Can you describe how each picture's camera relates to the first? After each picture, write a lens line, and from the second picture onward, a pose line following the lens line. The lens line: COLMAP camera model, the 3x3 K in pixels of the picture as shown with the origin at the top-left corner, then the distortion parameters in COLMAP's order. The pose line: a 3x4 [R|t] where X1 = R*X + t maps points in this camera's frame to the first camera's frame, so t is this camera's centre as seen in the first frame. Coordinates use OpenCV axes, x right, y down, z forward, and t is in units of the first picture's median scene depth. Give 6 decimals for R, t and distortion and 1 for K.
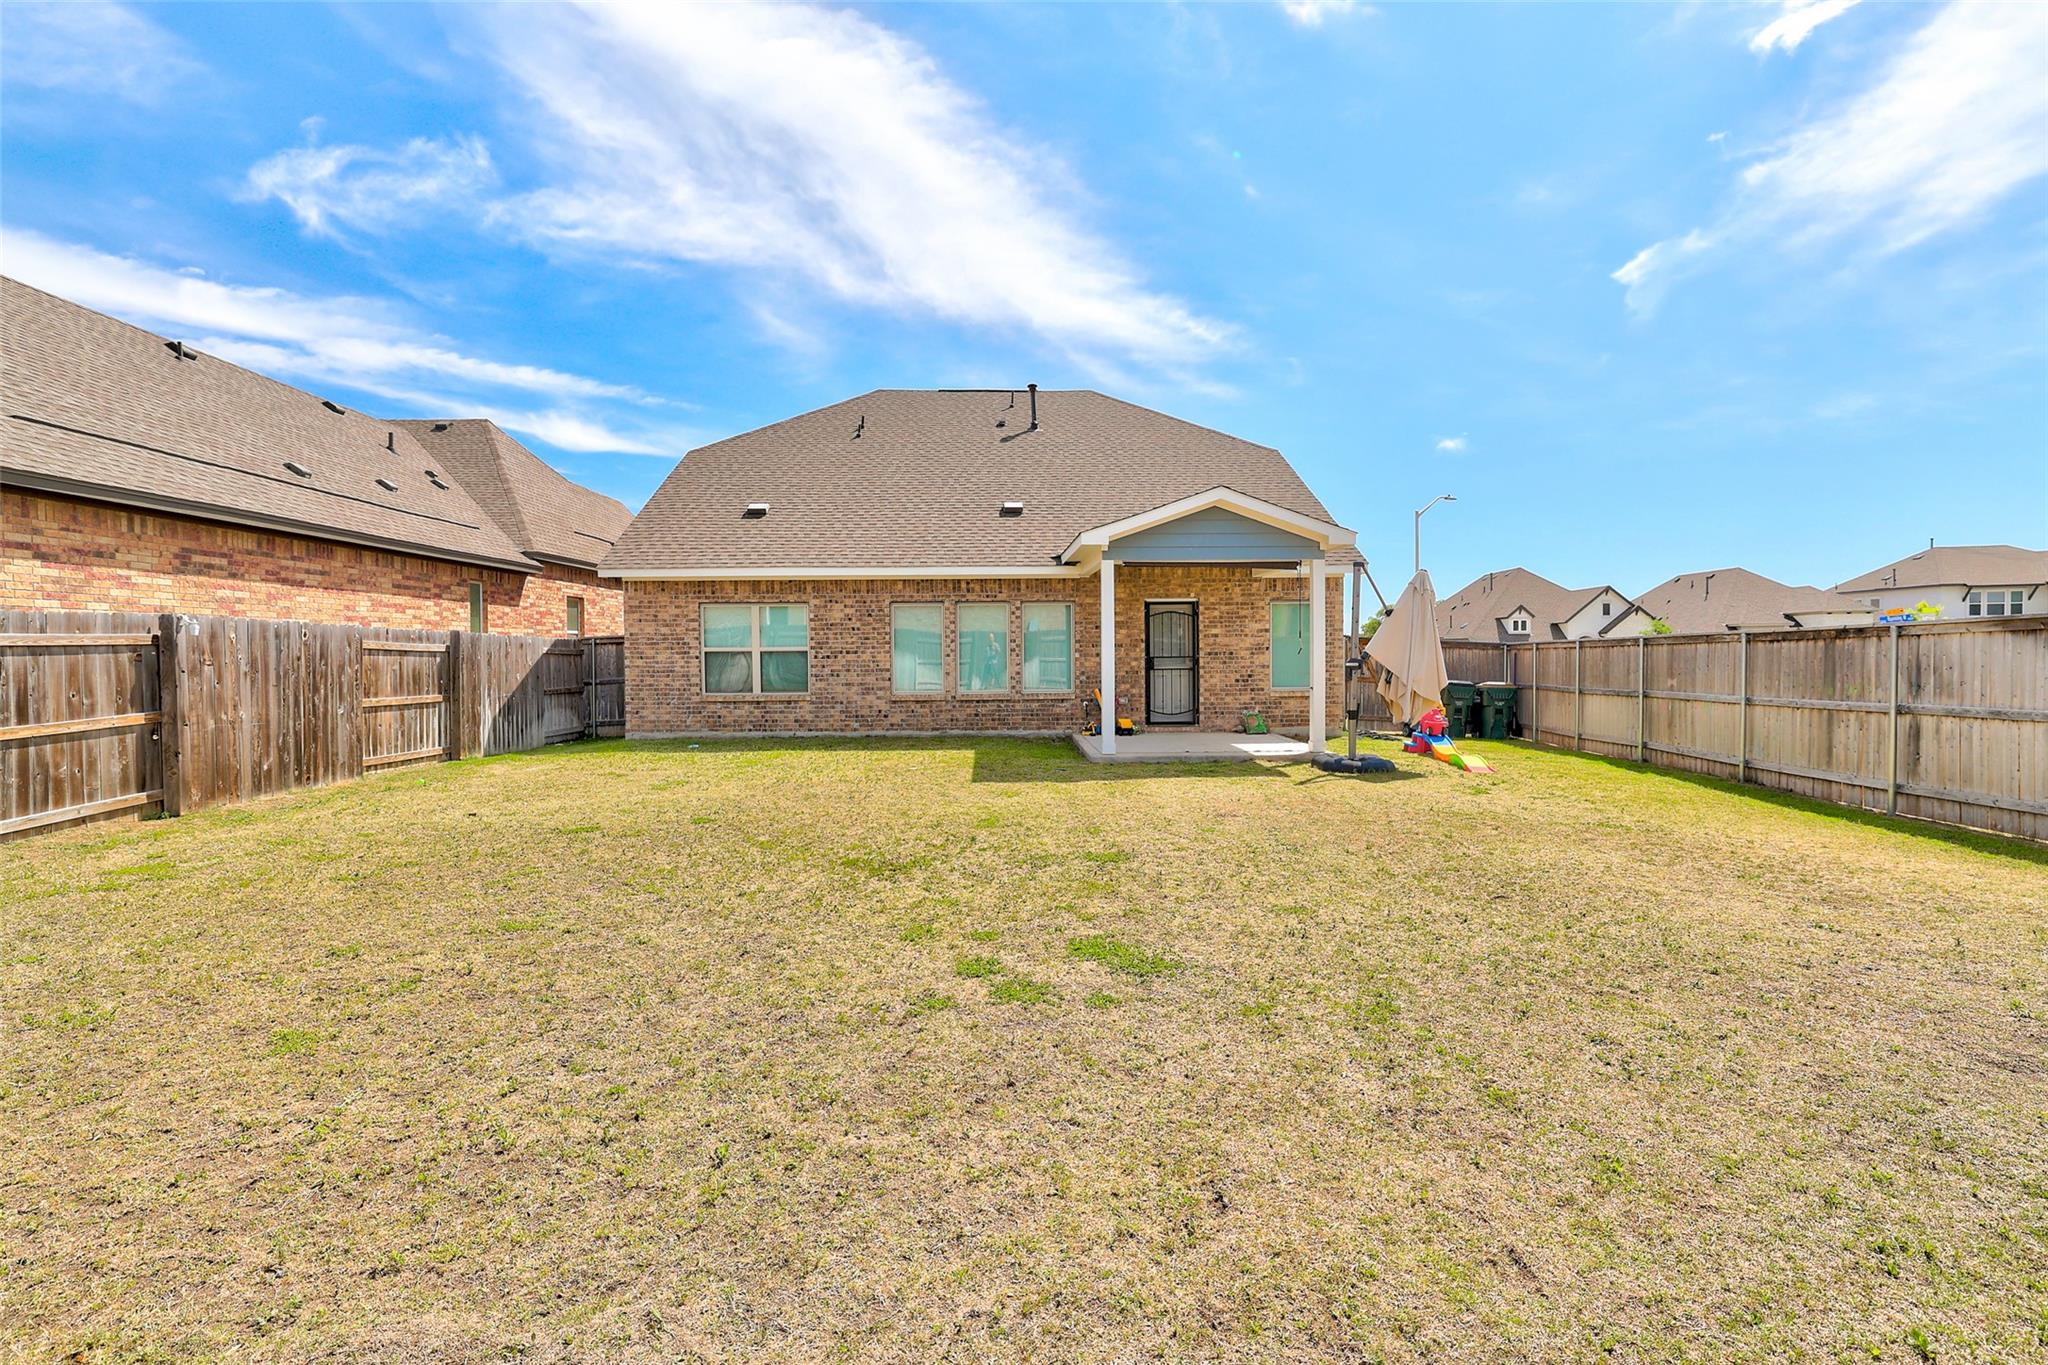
lens RADIAL K [[1000.9, 0, 1002.0], [0, 1000.9, 662.9], [0, 0, 1]] dist [-0.009905, 0.016531]
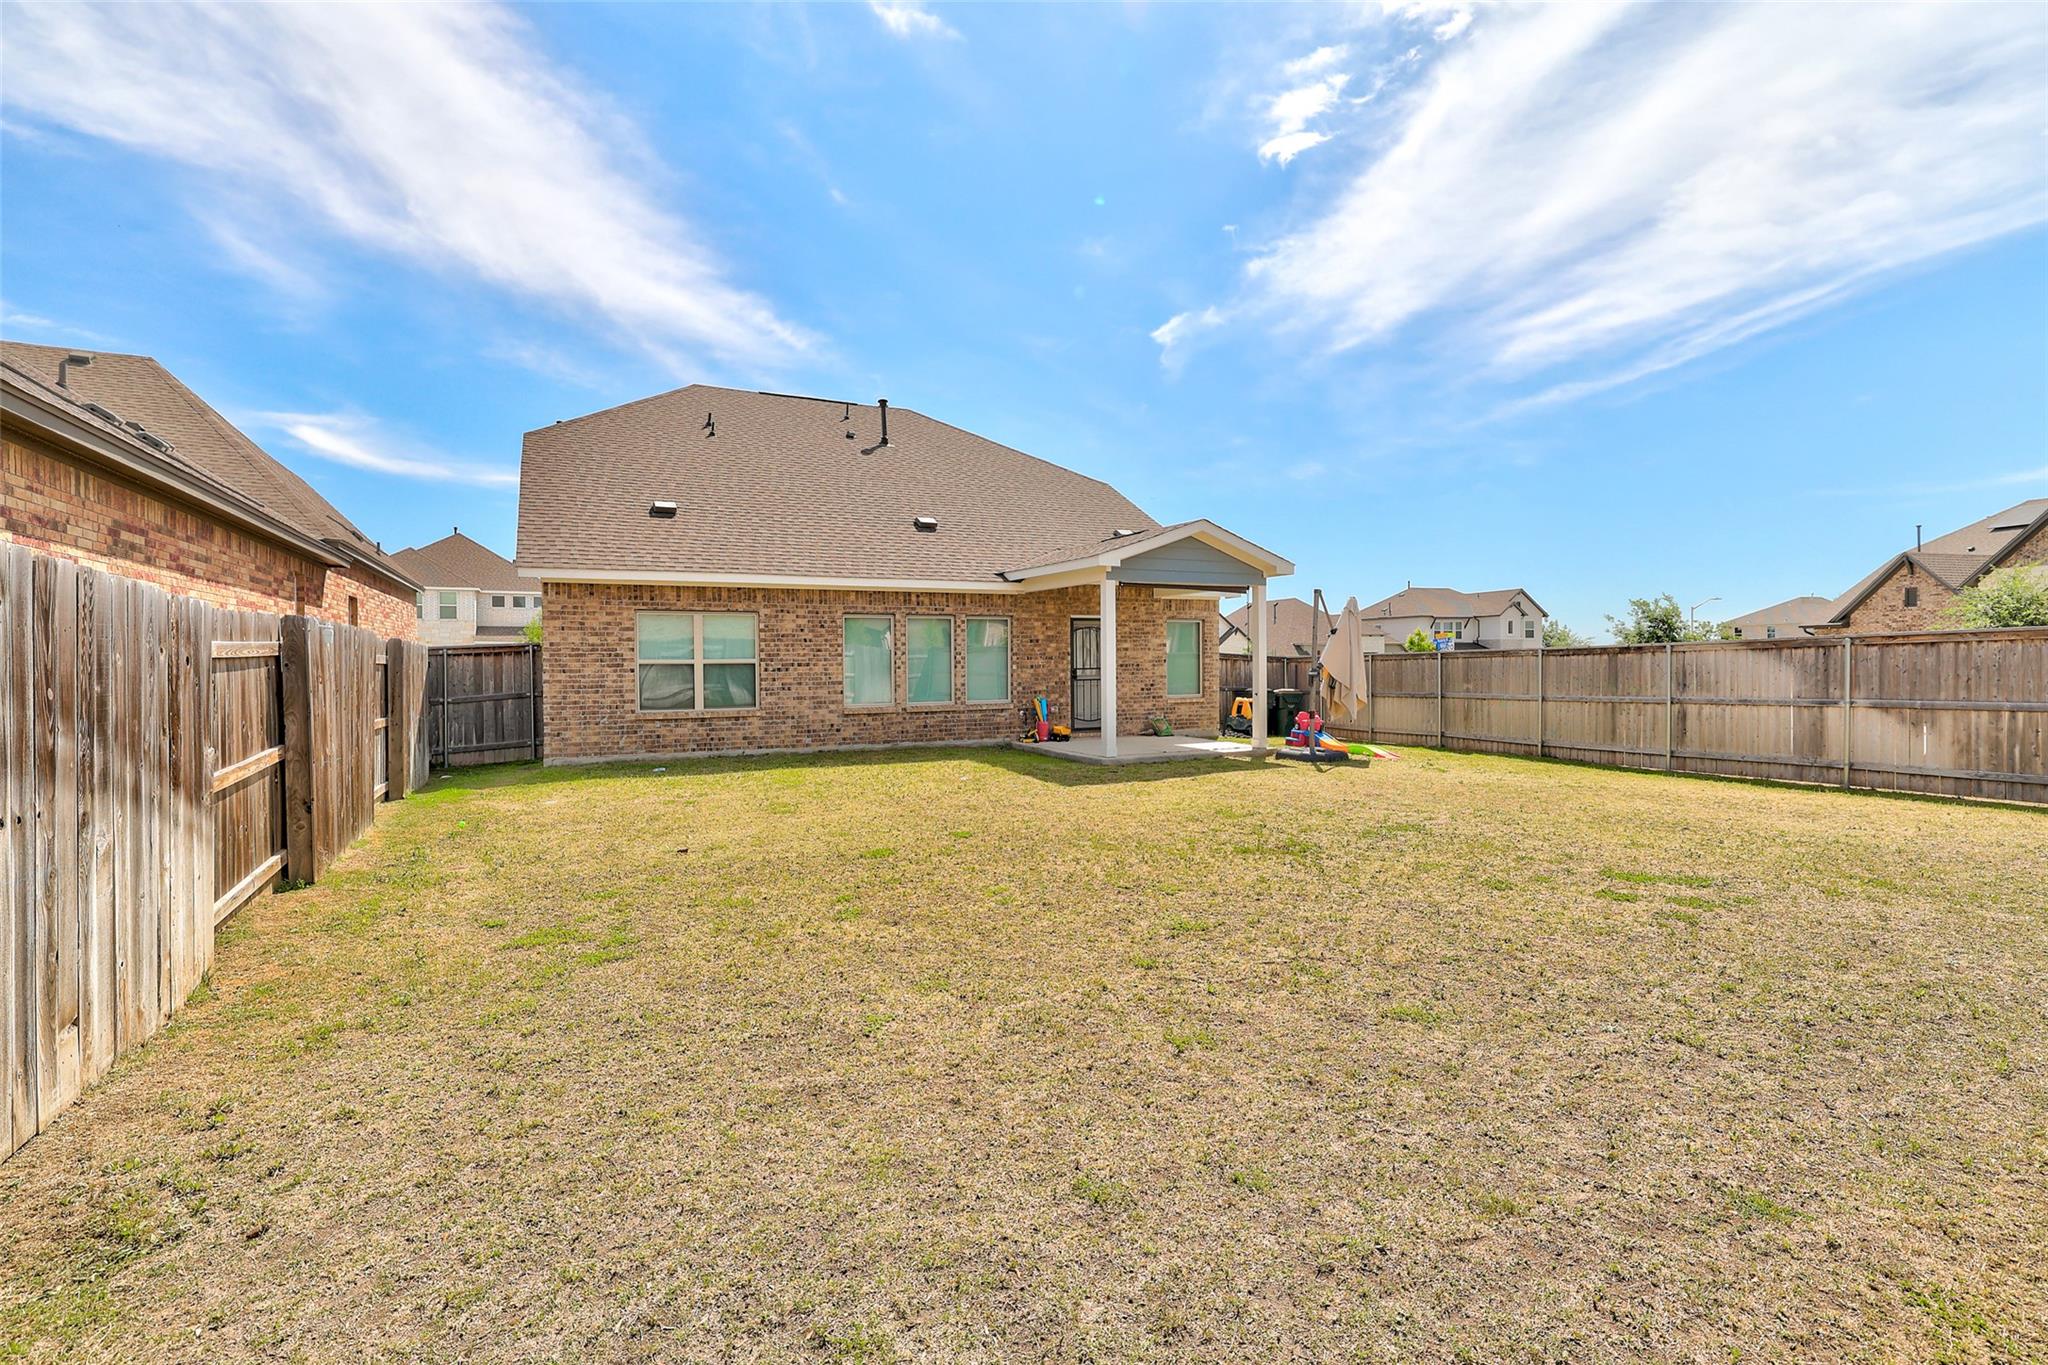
lens RADIAL K [[1000.9, 0, 1037.0], [0, 1000.9, 737.6], [0, 0, 1]] dist [-0.009905, 0.016531]
pose [[0.905047, -0.032317, 0.424082, -0.340220], [0.007114, 0.998120, 0.060880, 0.002145], [-0.425252, -0.052083, 0.903575, 0.028736]]
